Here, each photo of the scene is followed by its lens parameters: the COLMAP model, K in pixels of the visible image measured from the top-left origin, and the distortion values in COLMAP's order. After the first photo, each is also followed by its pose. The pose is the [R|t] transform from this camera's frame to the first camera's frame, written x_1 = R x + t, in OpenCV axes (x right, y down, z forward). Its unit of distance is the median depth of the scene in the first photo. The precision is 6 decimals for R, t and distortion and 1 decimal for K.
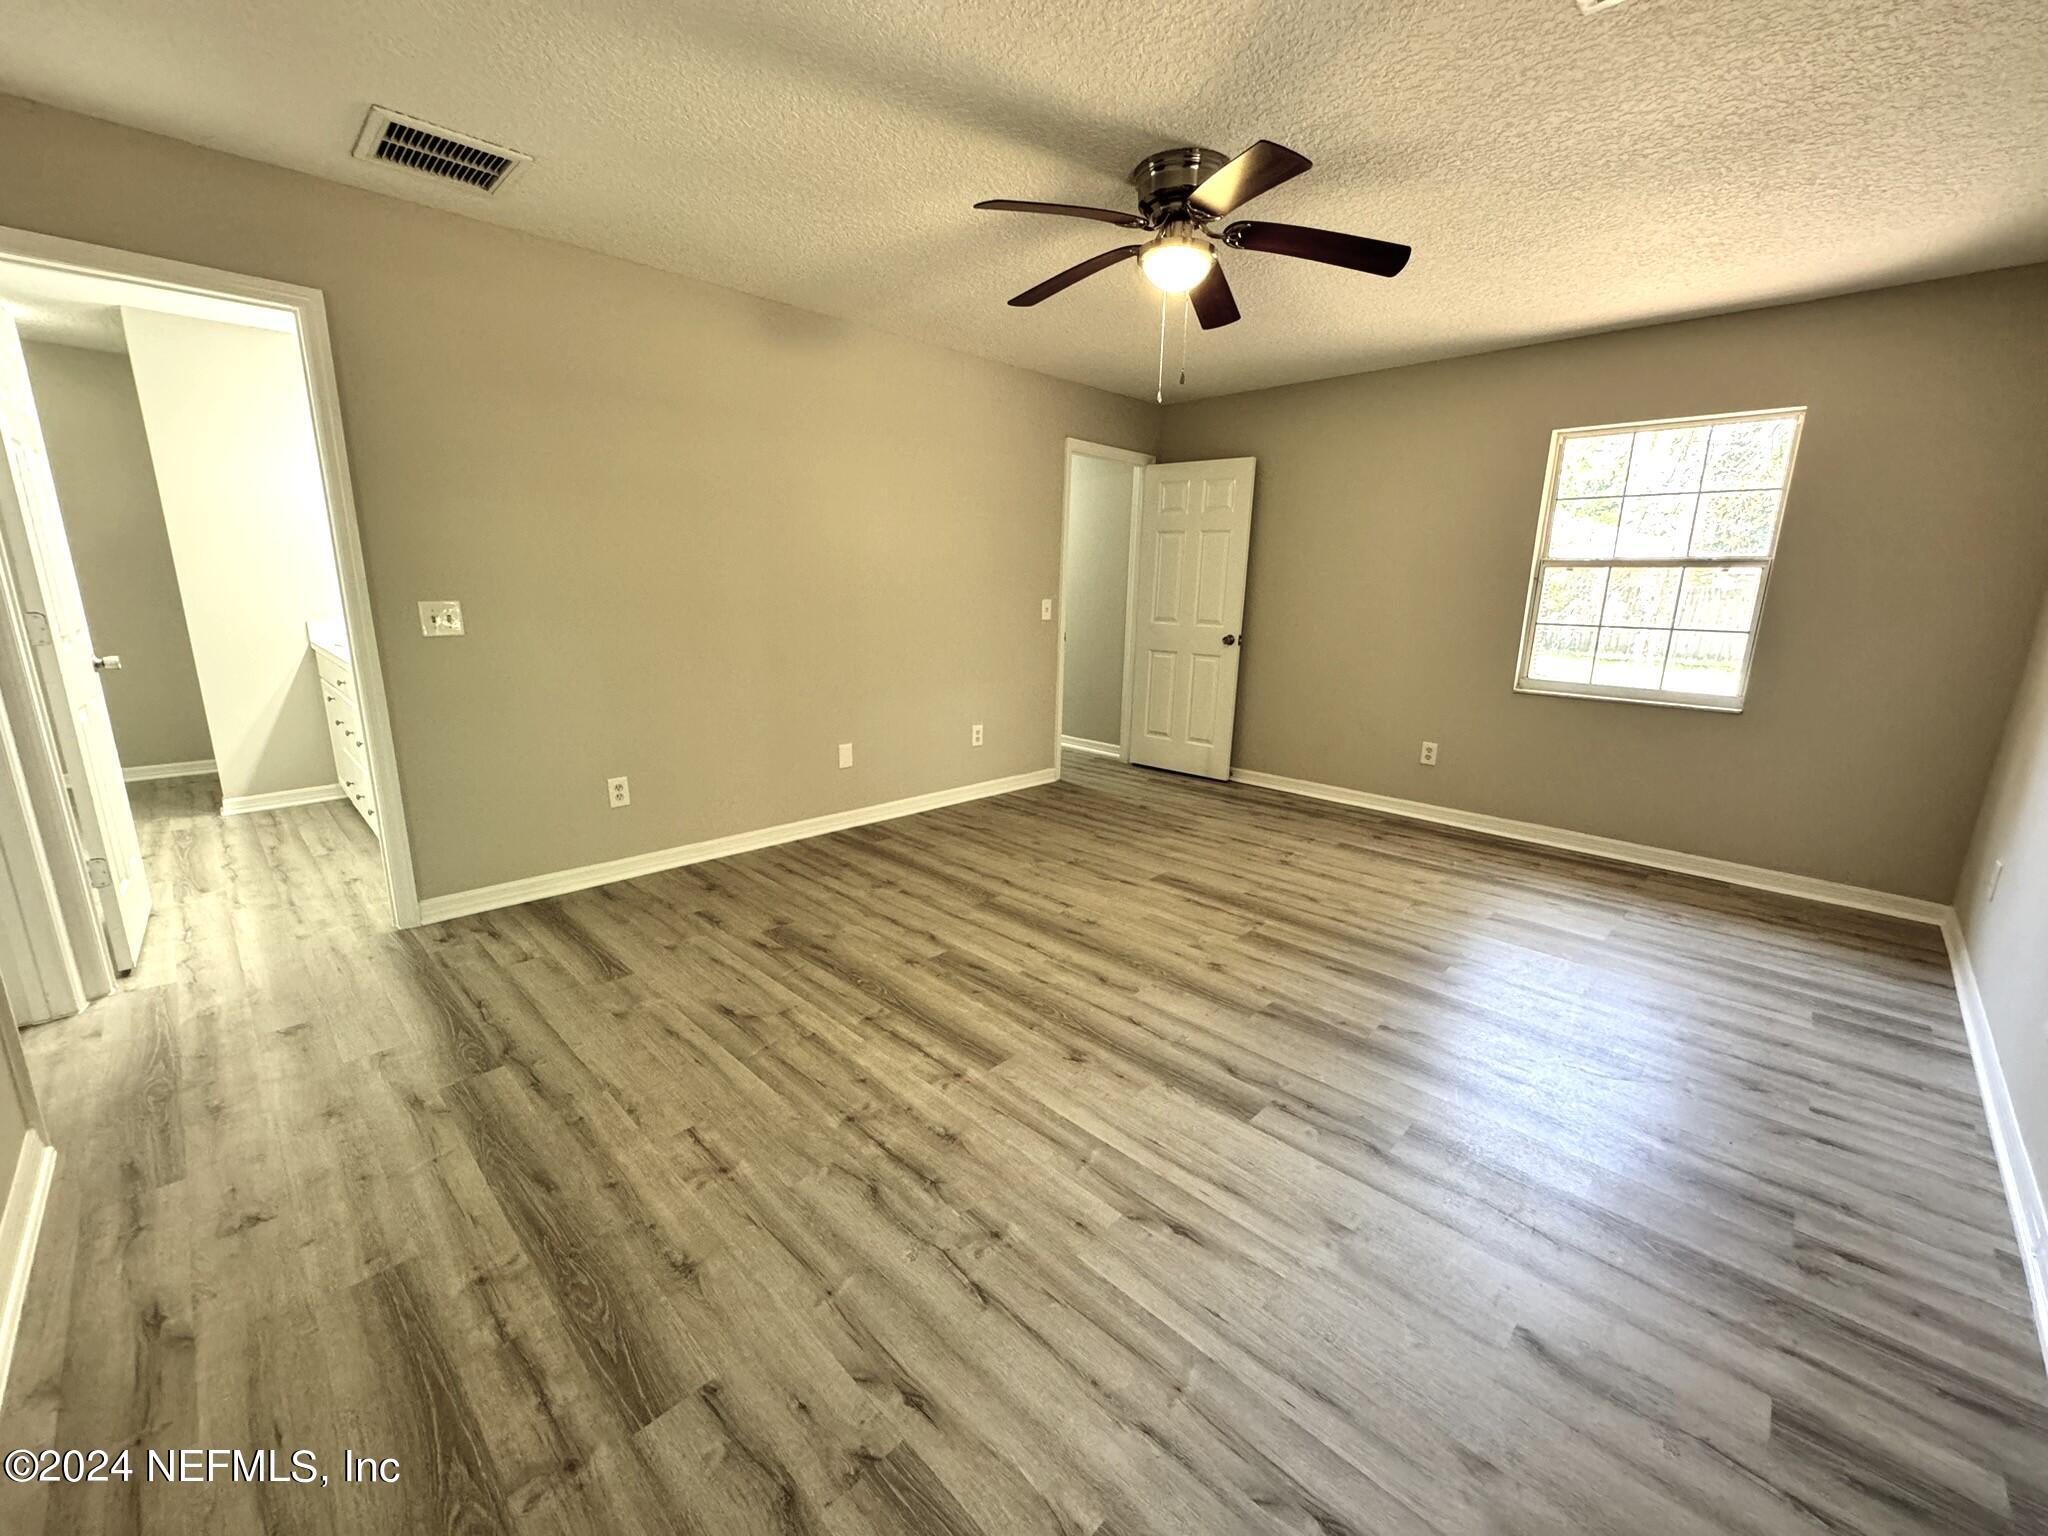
lens RADIAL K [[819.7, 0, 1023.3], [0, 819.7, 773.4], [0, 0, 1]] dist [-0.000532, -0.000212]
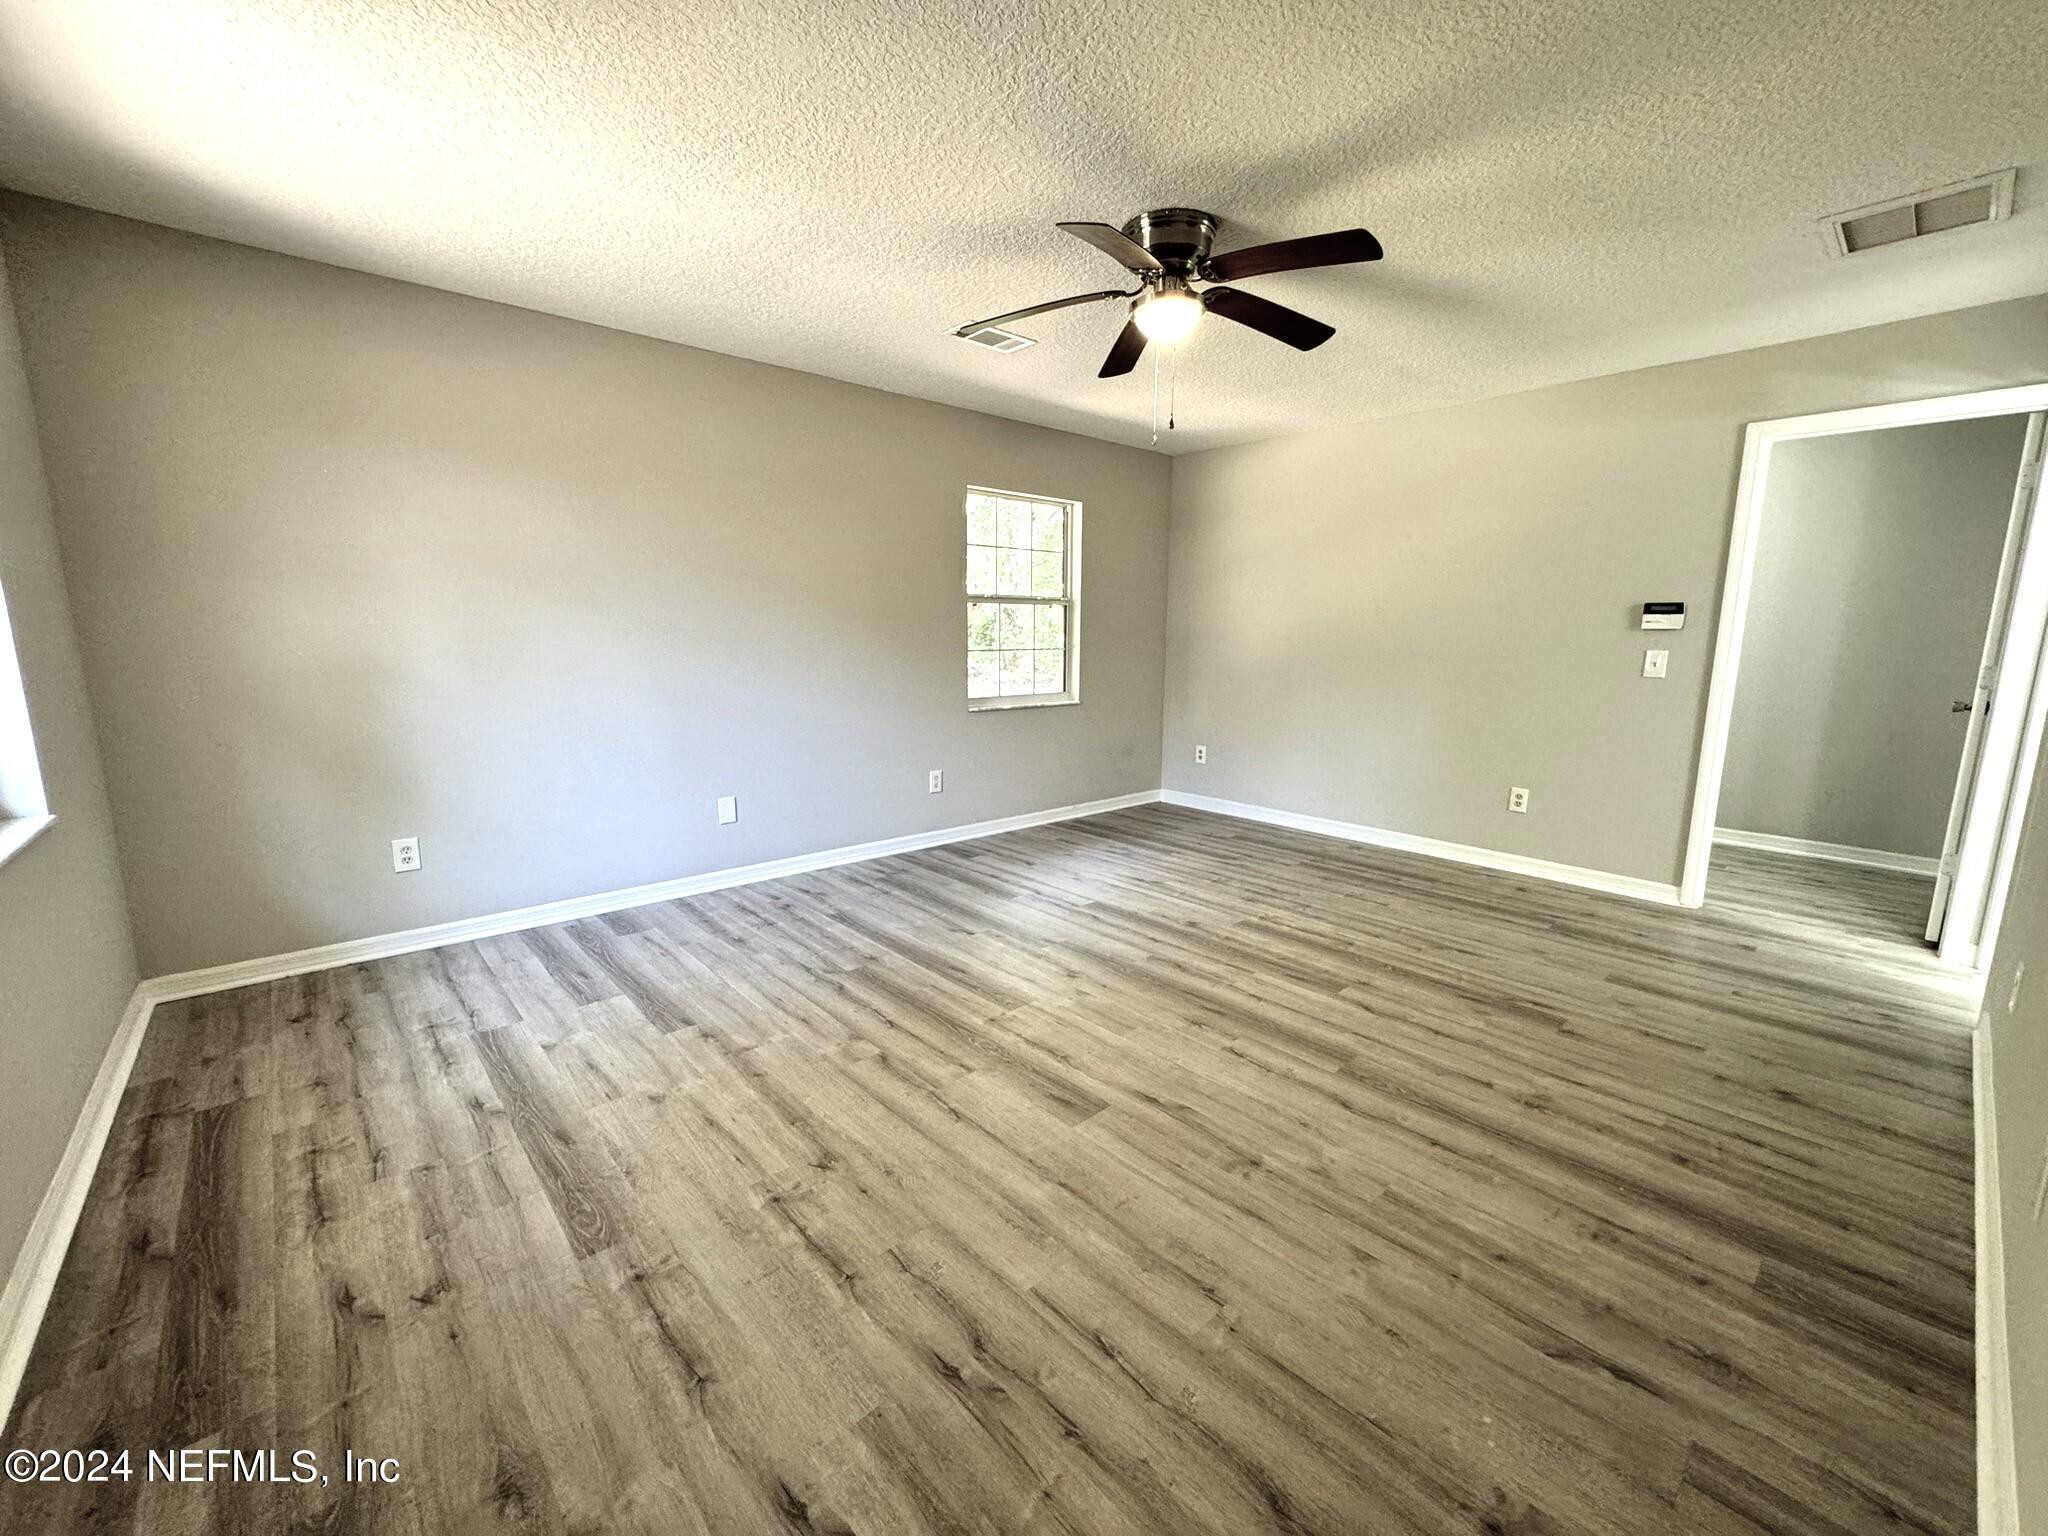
lens RADIAL K [[821.8, 0, 1024.0], [0, 821.8, 768.0], [0, 0, 1]] dist [0.001370, 0.000064]
pose [[-0.997772, -0.037484, 0.055195, 0.237090], [-0.013017, 0.920731, 0.389980, -0.409317], [-0.065438, 0.388393, -0.919168, 1.797736]]
